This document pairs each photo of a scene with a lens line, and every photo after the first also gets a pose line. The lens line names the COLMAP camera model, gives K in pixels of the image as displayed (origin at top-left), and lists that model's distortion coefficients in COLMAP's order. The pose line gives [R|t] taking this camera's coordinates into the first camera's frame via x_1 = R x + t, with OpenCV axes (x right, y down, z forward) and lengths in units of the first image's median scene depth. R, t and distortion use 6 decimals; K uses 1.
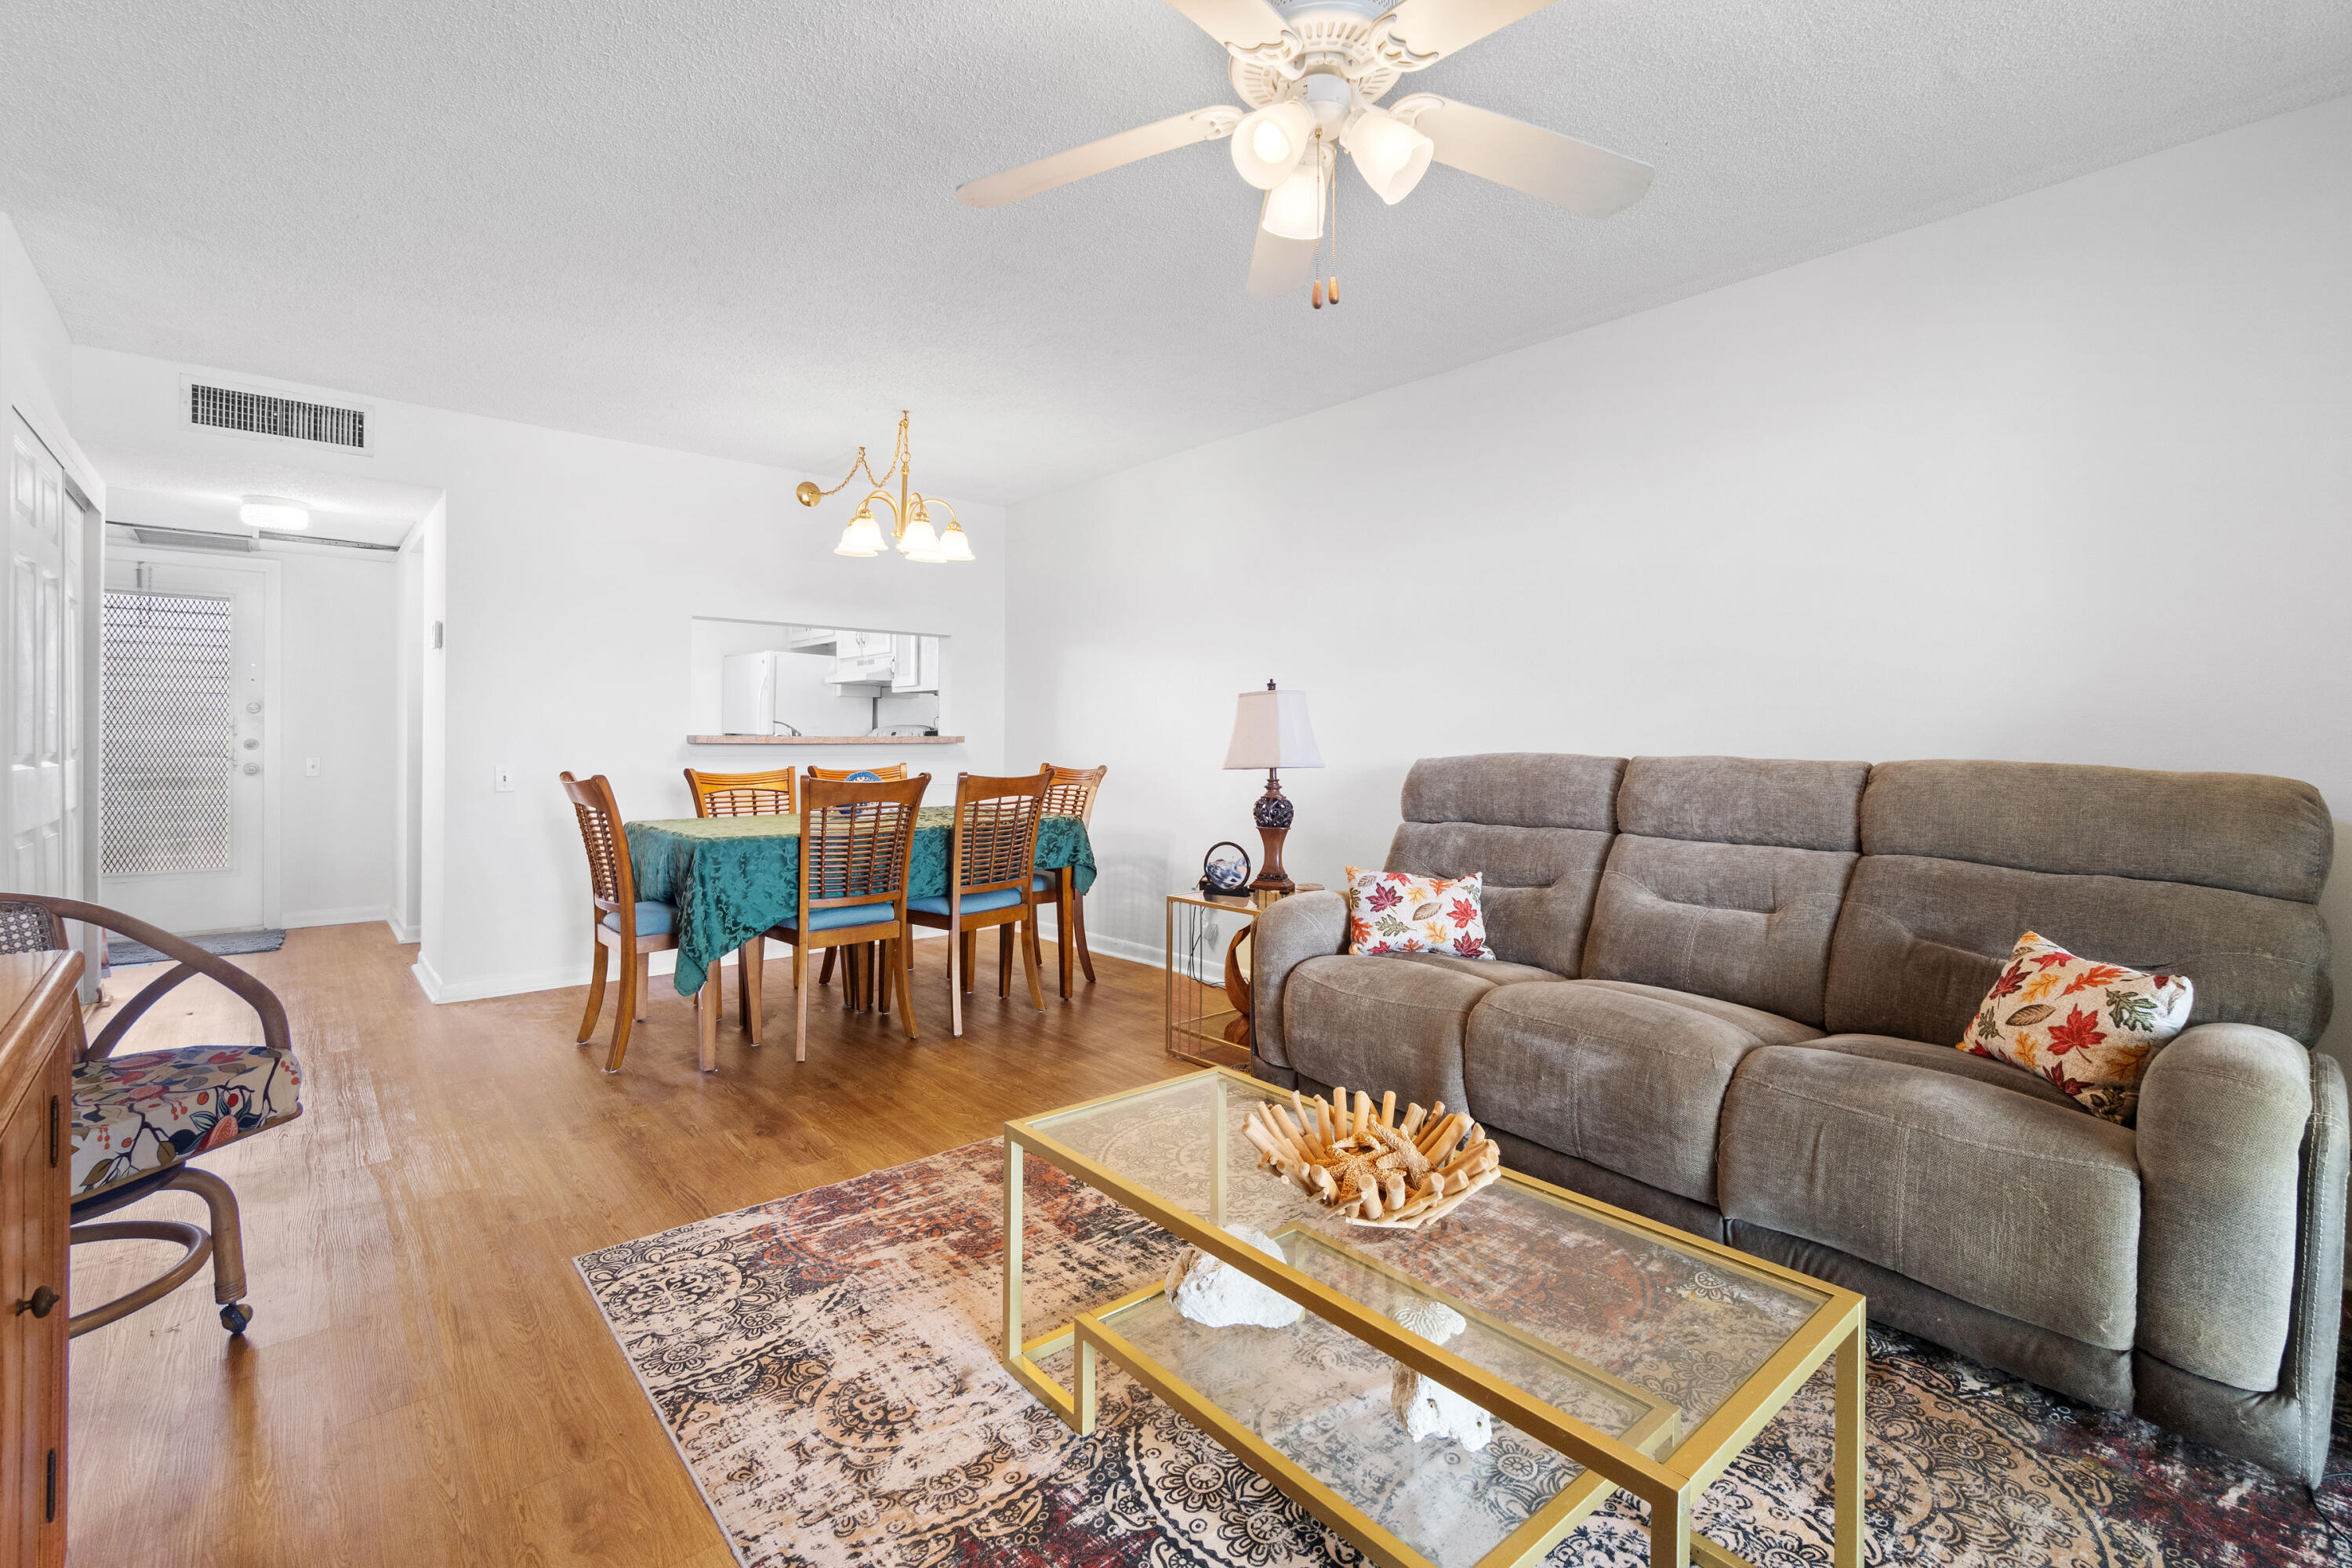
lens RADIAL K [[1014.5, 0, 1142.7], [0, 1014.5, 768.3], [0, 0, 1]] dist [-0.003608, -0.000337]
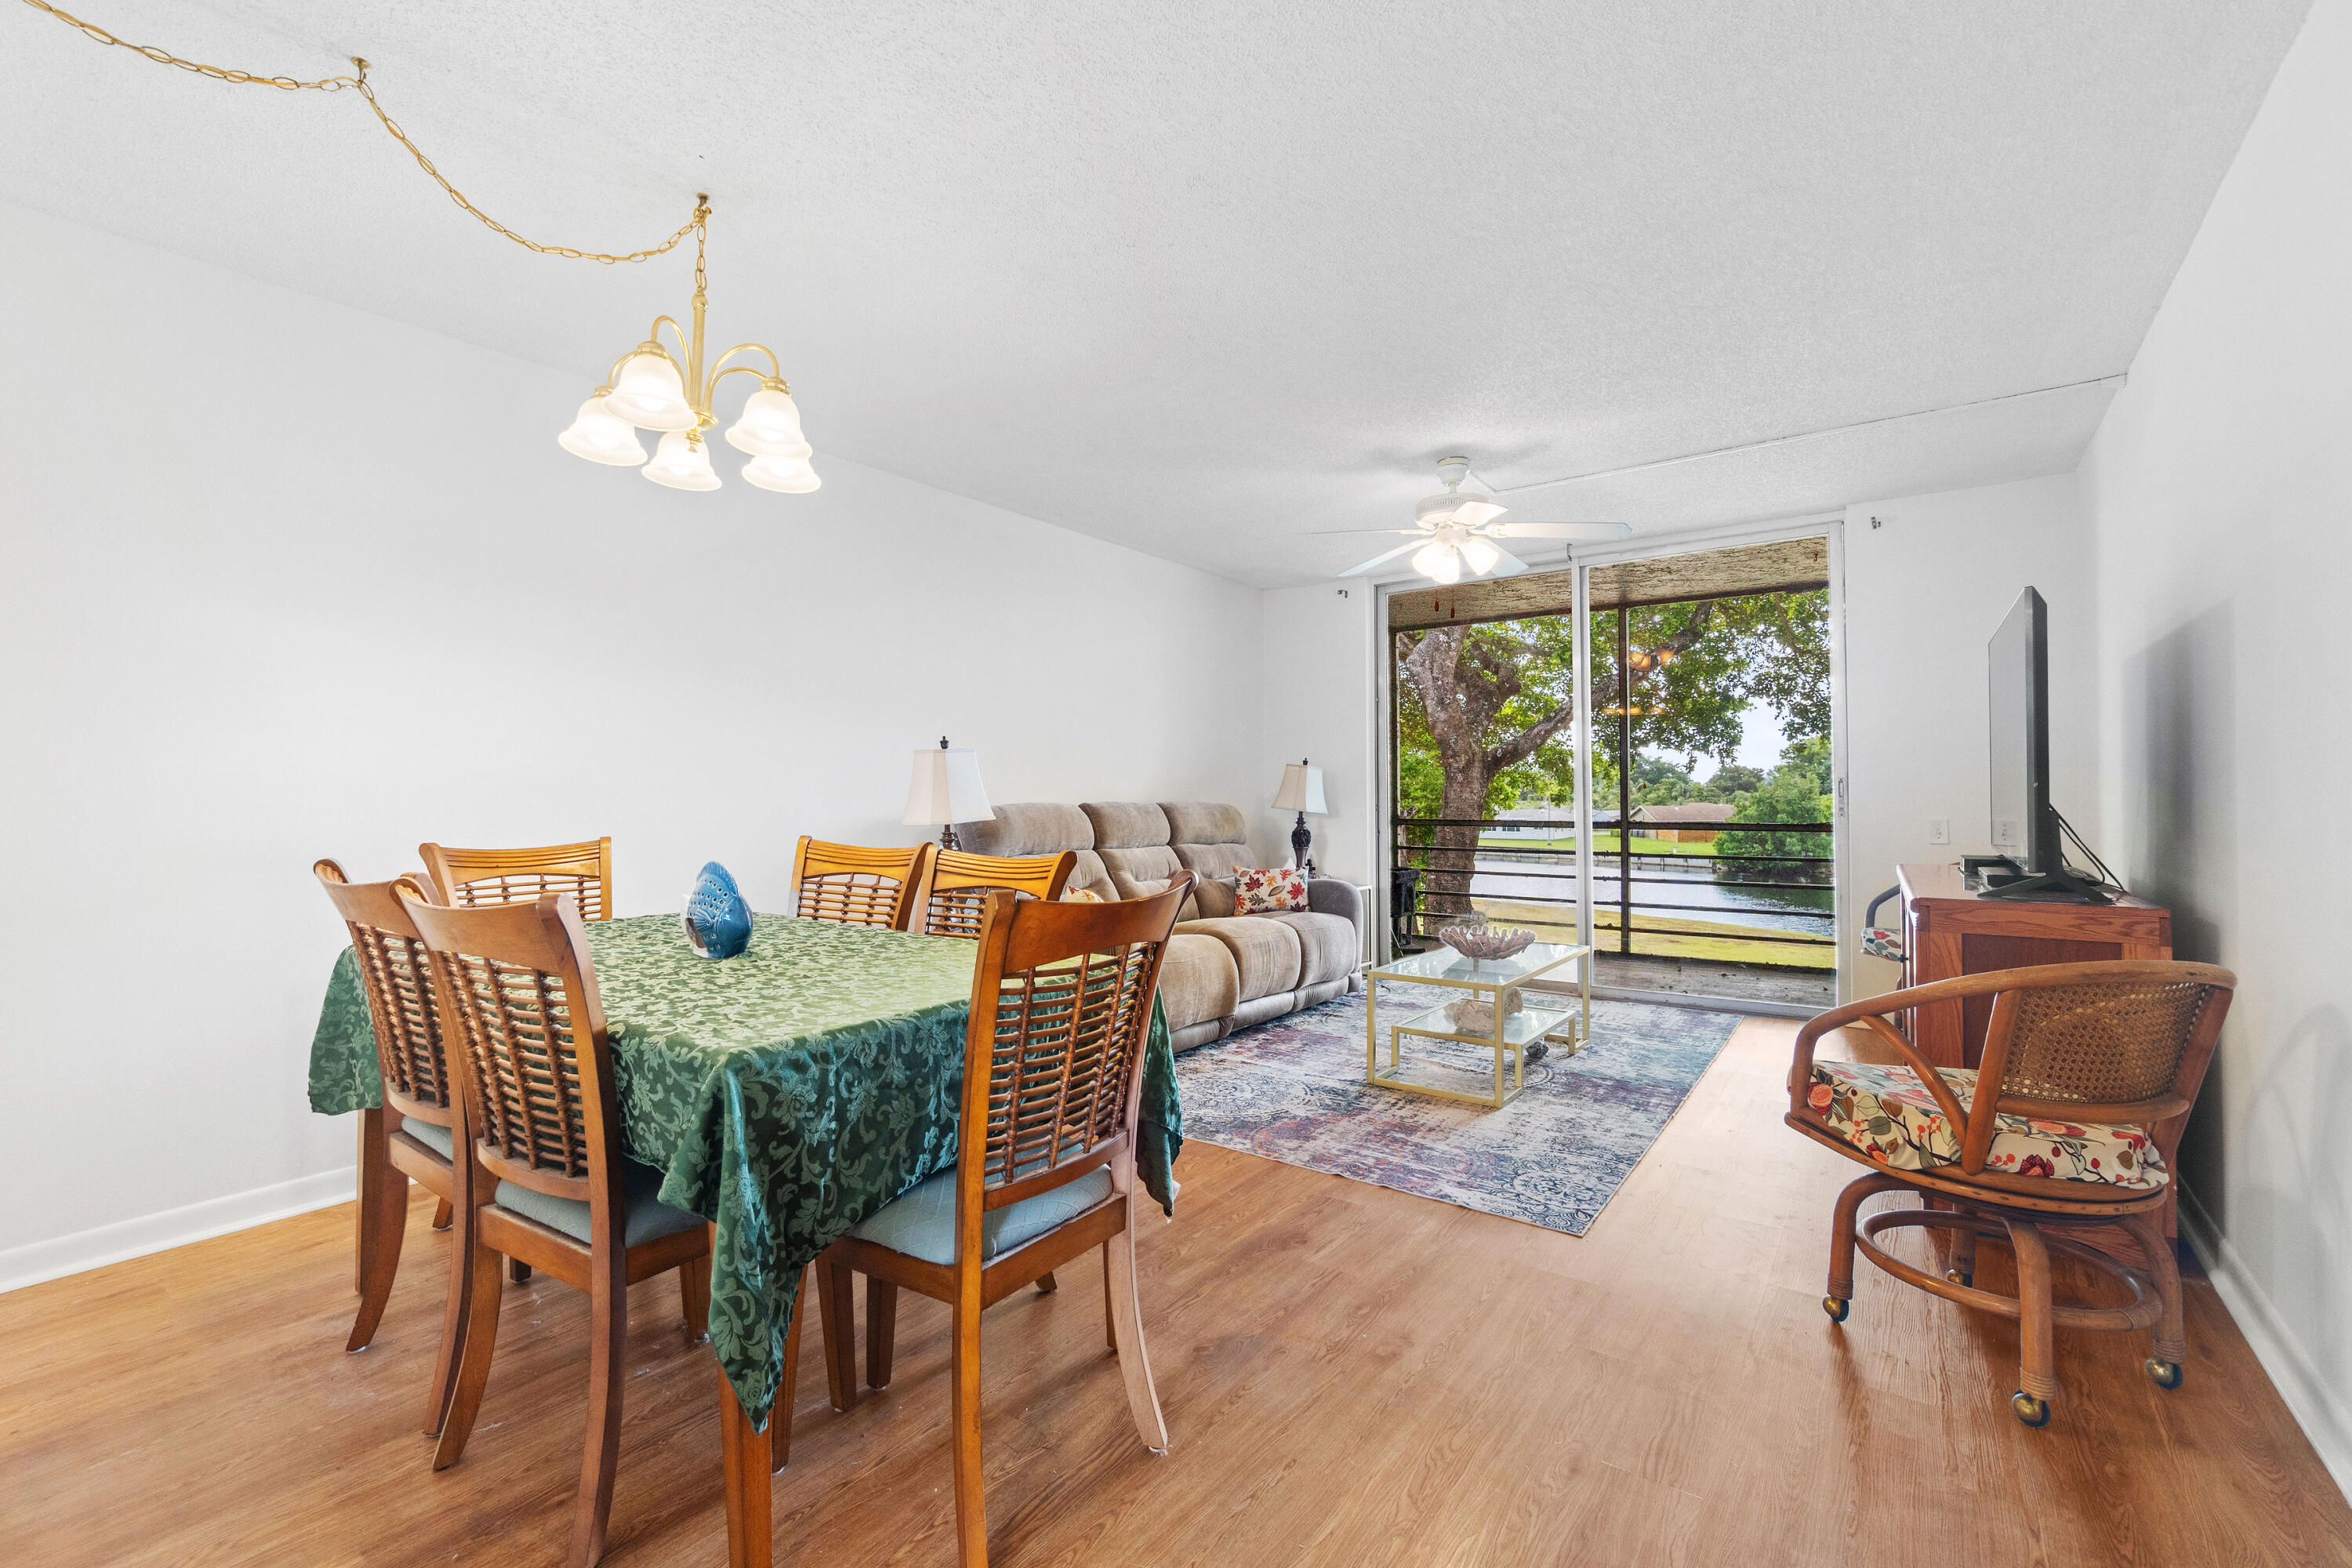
lens RADIAL K [[1014.5, 0, 1157.5], [0, 1014.5, 782.2], [0, 0, 1]] dist [-0.003608, -0.000337]
pose [[-0.222983, 0.006169, 0.974803, -1.535465], [0.023496, 0.999723, -0.000952, -0.057058], [-0.974539, 0.022692, -0.223066, 1.651545]]
